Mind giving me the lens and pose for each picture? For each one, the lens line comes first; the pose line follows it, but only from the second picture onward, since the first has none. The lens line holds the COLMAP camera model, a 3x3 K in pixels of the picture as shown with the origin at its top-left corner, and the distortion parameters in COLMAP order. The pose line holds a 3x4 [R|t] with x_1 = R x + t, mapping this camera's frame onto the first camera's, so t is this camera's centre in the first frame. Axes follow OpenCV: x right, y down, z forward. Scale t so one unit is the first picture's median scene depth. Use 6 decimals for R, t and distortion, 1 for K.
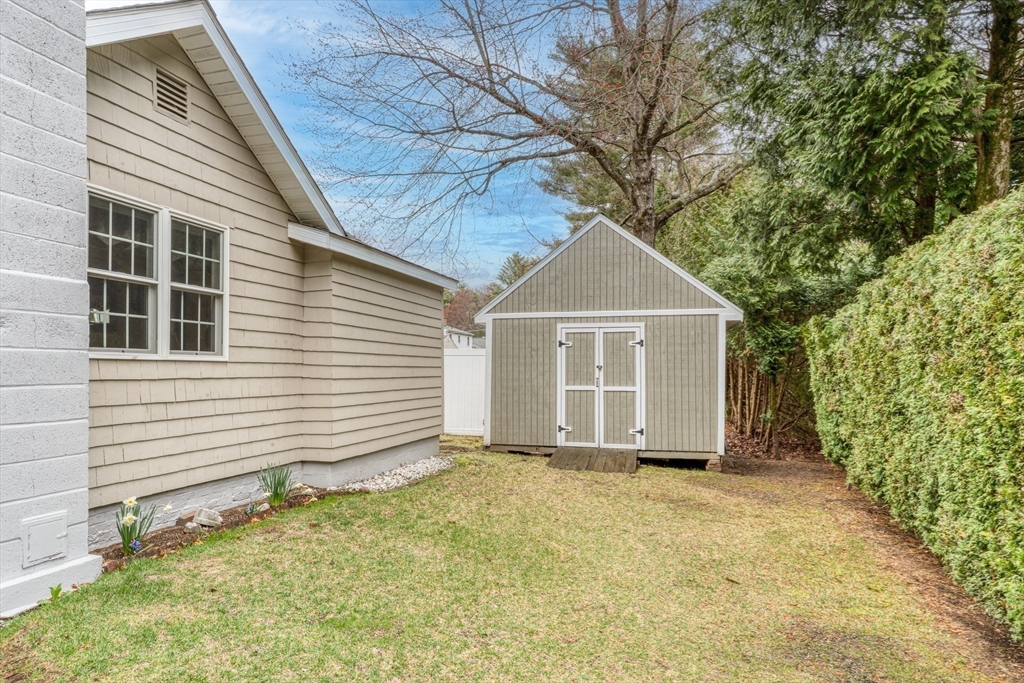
lens RADIAL K [[656.5, 0, 511.6], [0, 656.5, 347.1], [0, 0, 1]] dist [-0.001500, -0.001253]
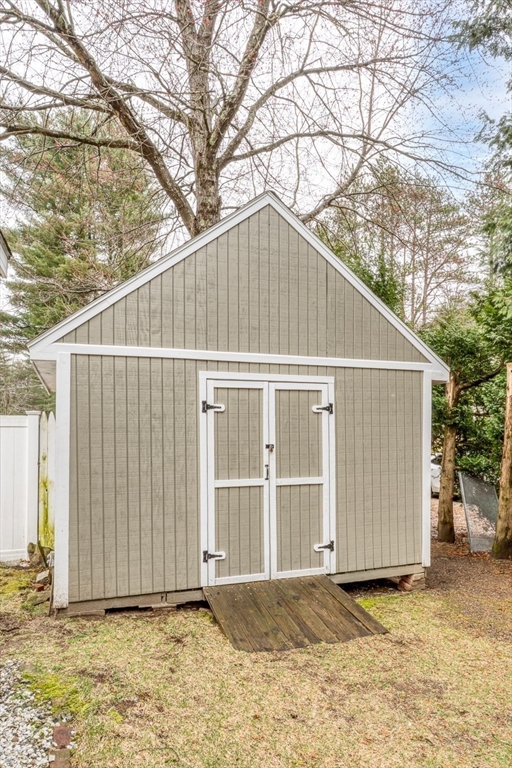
lens RADIAL K [[492.4, 0, 249.6], [0, 492.4, 436.2], [0, 0, 1]] dist [-0.001500, -0.001253]
pose [[0.810221, -0.003685, 0.586113, -0.145699], [-0.009721, 0.999758, 0.019724, 0.012025], [-0.586044, -0.021679, 0.809989, 0.640150]]
